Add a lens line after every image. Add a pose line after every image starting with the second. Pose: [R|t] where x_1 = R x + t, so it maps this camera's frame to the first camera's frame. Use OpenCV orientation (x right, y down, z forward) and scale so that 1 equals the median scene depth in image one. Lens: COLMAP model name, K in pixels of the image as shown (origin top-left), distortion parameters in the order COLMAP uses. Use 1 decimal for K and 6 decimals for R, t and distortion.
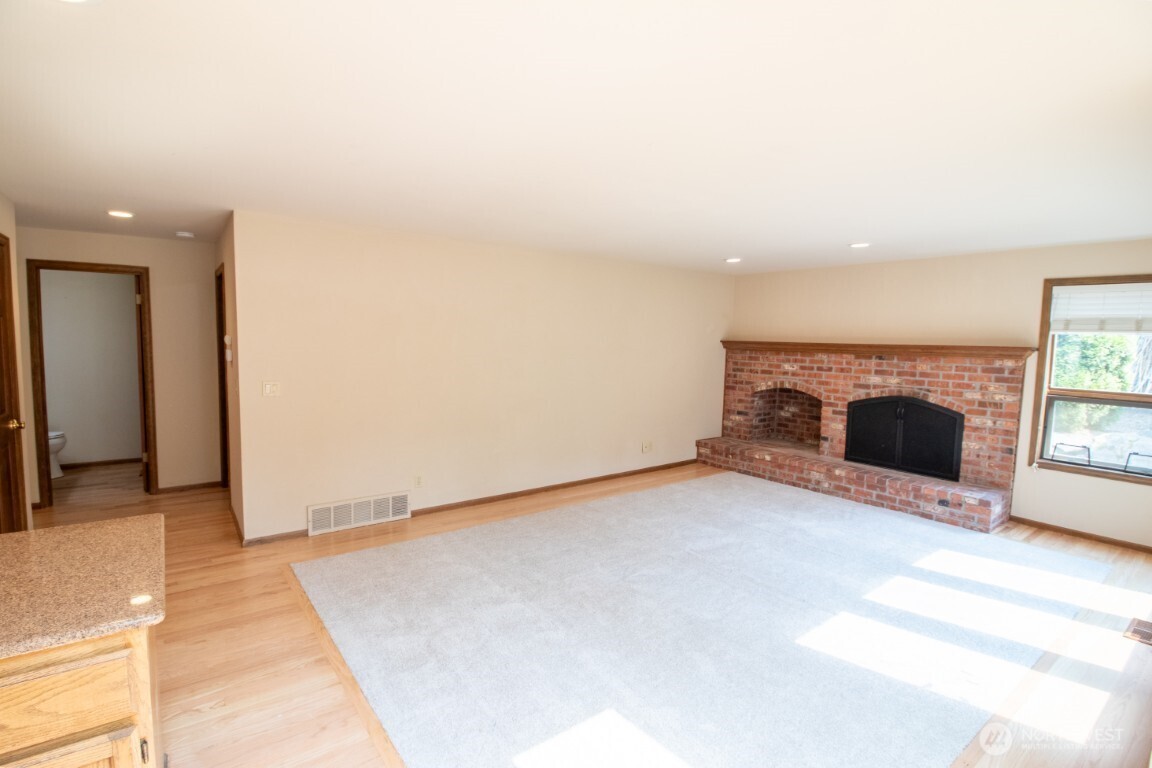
lens RADIAL K [[545.6, 0, 558.2], [0, 545.6, 383.7], [0, 0, 1]] dist [-0.000106, -0.014537]
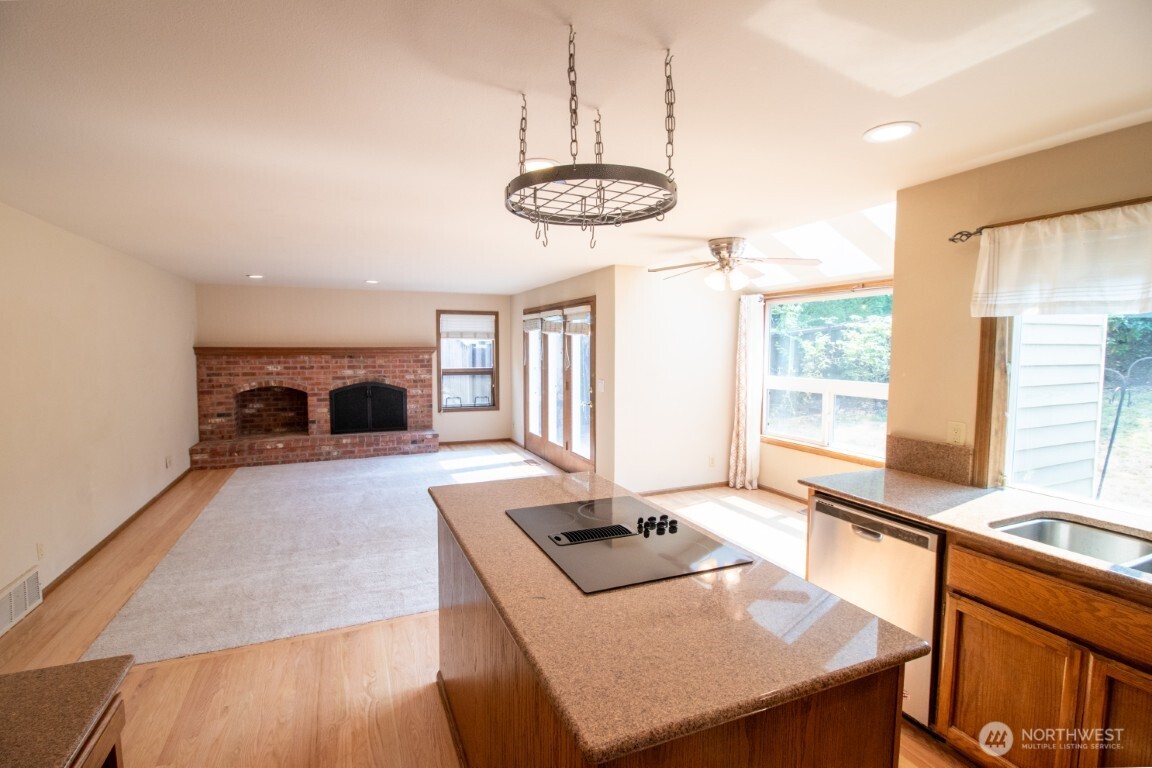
lens RADIAL K [[542.3, 0, 576.0], [0, 542.3, 384.0], [0, 0, 1]] dist [-0.006923, -0.000964]
pose [[0.217891, -0.085899, 0.972186, -0.630190], [0.085853, 0.993945, 0.068580, -0.022471], [-0.972190, 0.068522, 0.223946, 0.112703]]
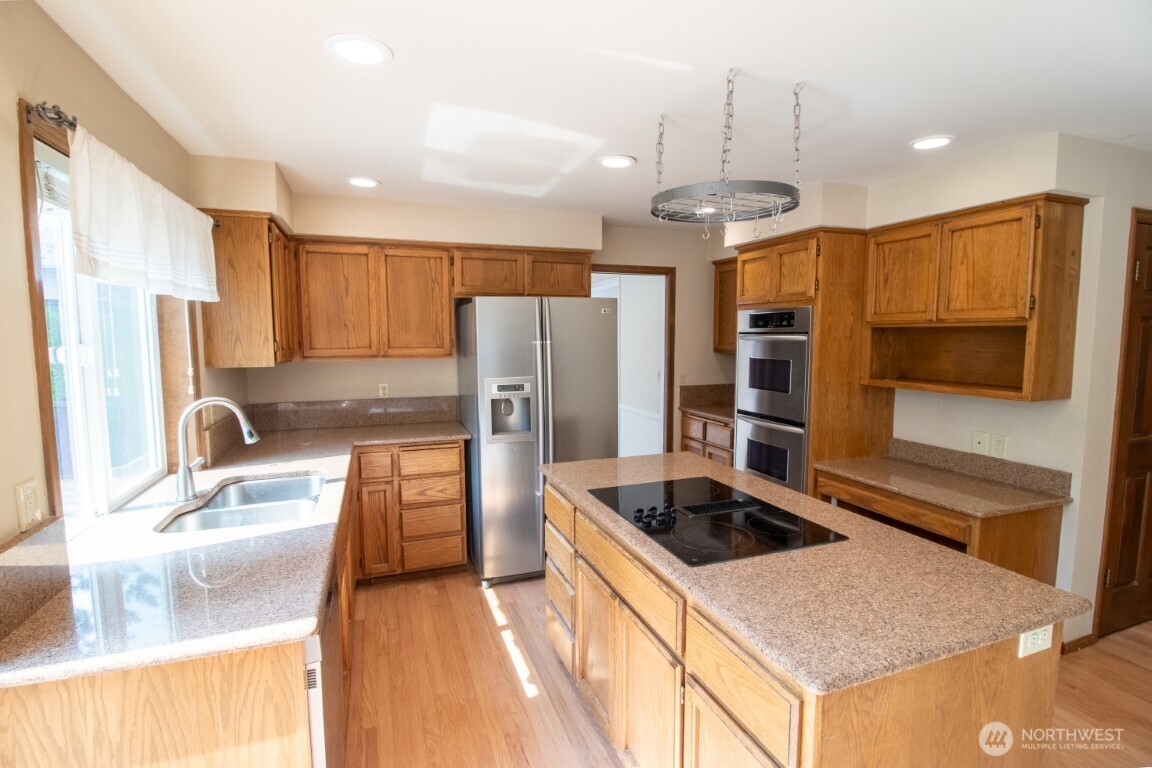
lens RADIAL K [[556.8, 0, 576.0], [0, 556.8, 384.0], [0, 0, 1]] dist [-0.000175, -0.013371]
pose [[-0.270239, 0.072617, -0.960051, 0.023821], [-0.083926, 0.991579, 0.098625, -0.013656], [0.959129, 0.107226, -0.261868, 0.177683]]
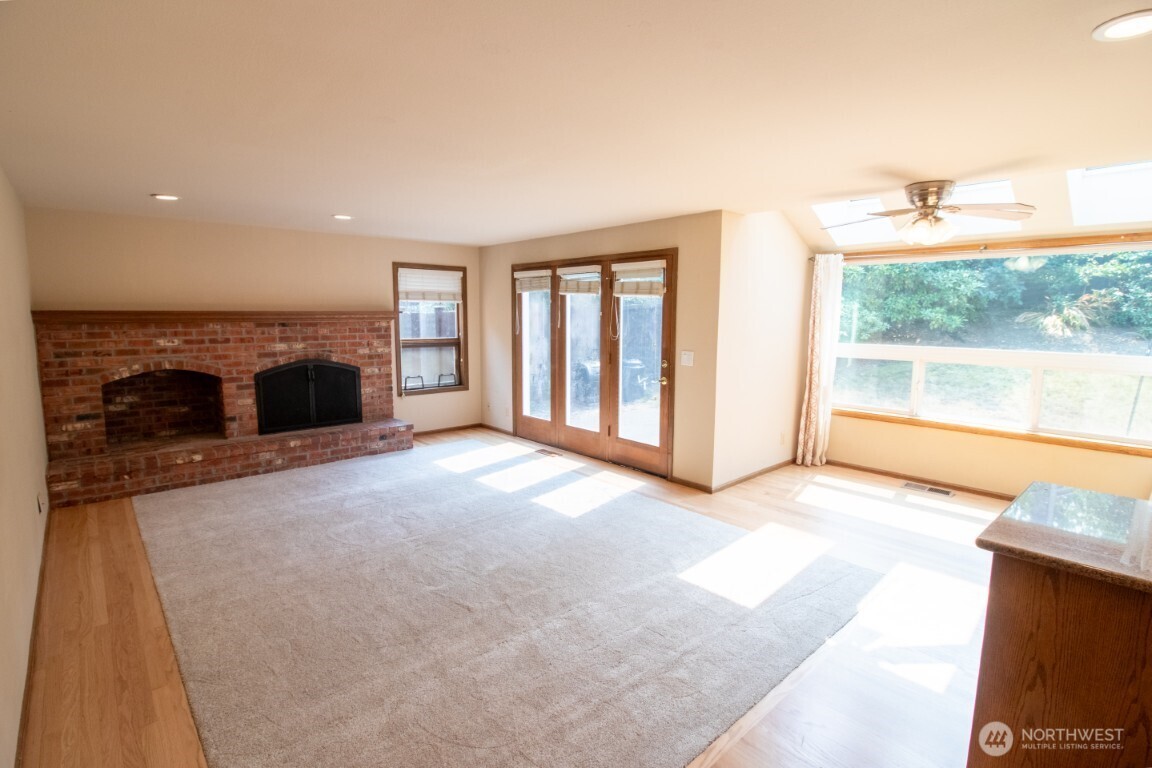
lens RADIAL K [[556.8, 0, 576.0], [0, 556.8, 384.0], [0, 0, 1]] dist [-0.000175, -0.013371]
pose [[-0.106531, -0.144635, 0.983734, -0.474537], [0.079505, 0.984957, 0.153425, -0.051949], [-0.991126, 0.094556, -0.093430, 0.543895]]
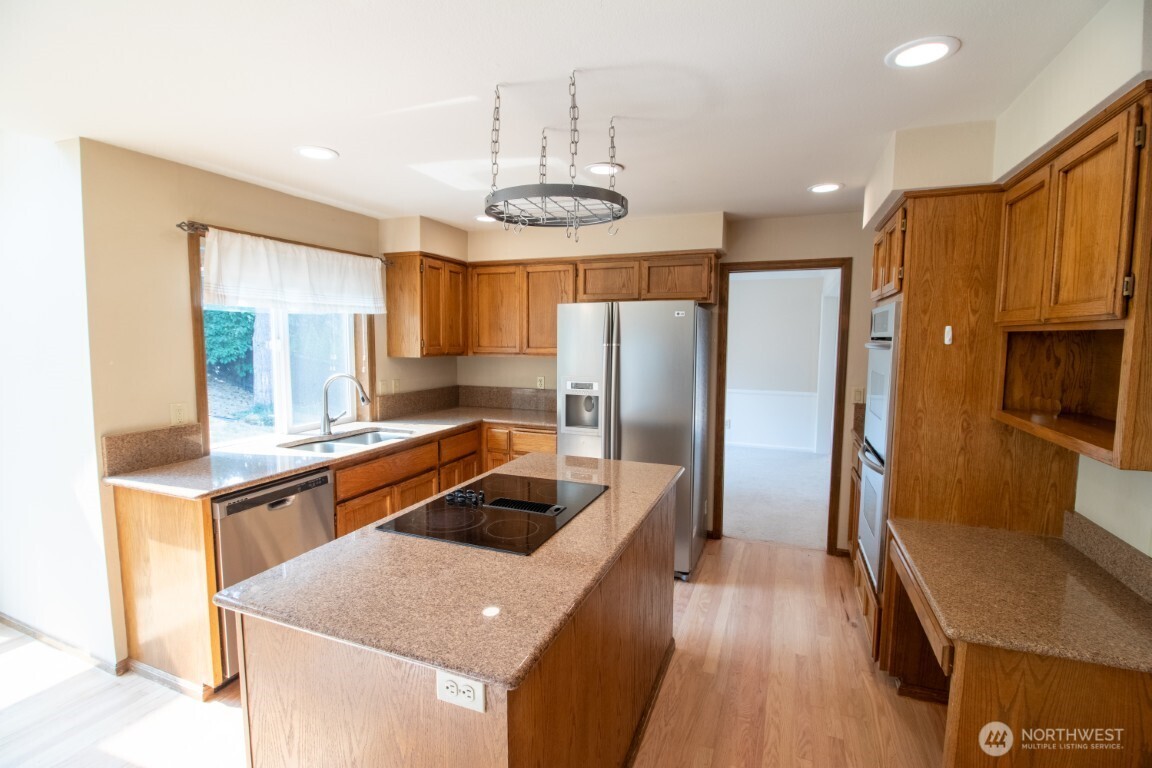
lens RADIAL K [[545.6, 0, 558.2], [0, 545.6, 383.7], [0, 0, 1]] dist [-0.000106, -0.014537]
pose [[-0.855078, 0.024894, -0.517902, -0.165480], [-0.063742, 0.986223, 0.152645, -0.042480], [0.514567, 0.163535, -0.841711, 0.470392]]
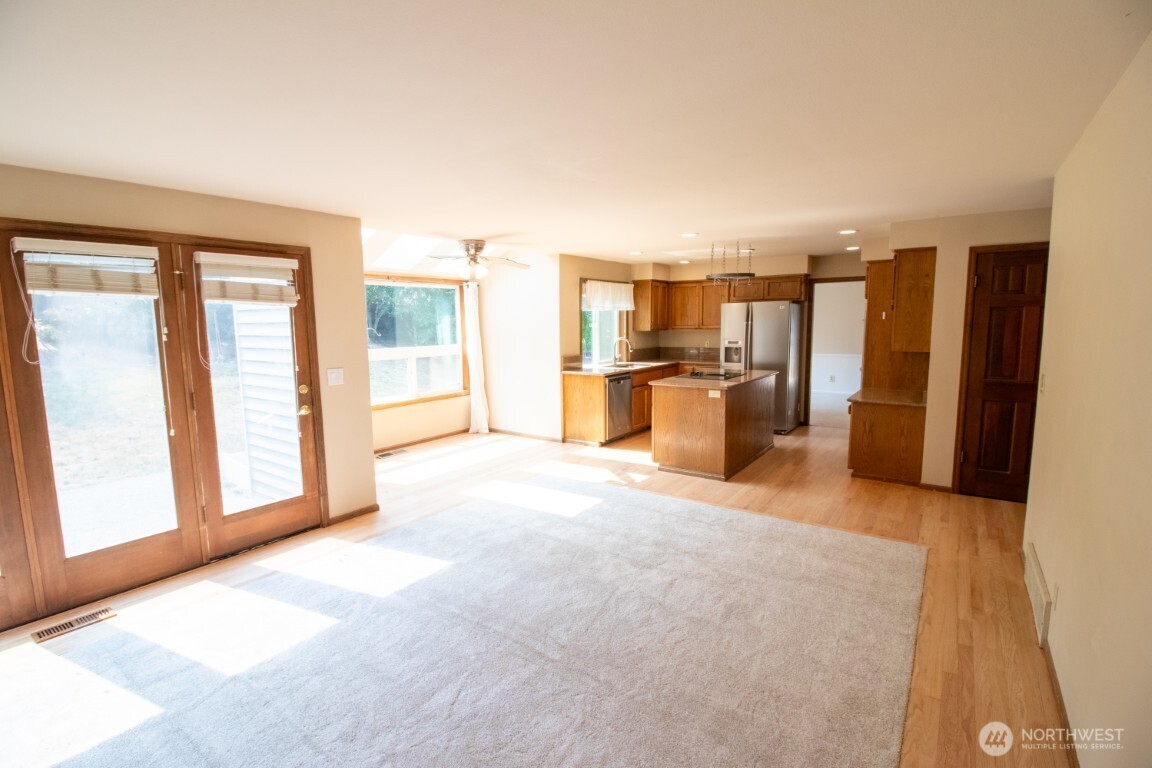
lens RADIAL K [[545.6, 0, 558.2], [0, 545.6, 383.7], [0, 0, 1]] dist [-0.000106, -0.014537]
pose [[-0.951477, 0.030397, -0.306216, 0.288546], [-0.029682, 0.981403, 0.189648, -0.085025], [0.306286, 0.189535, -0.932880, 1.066558]]
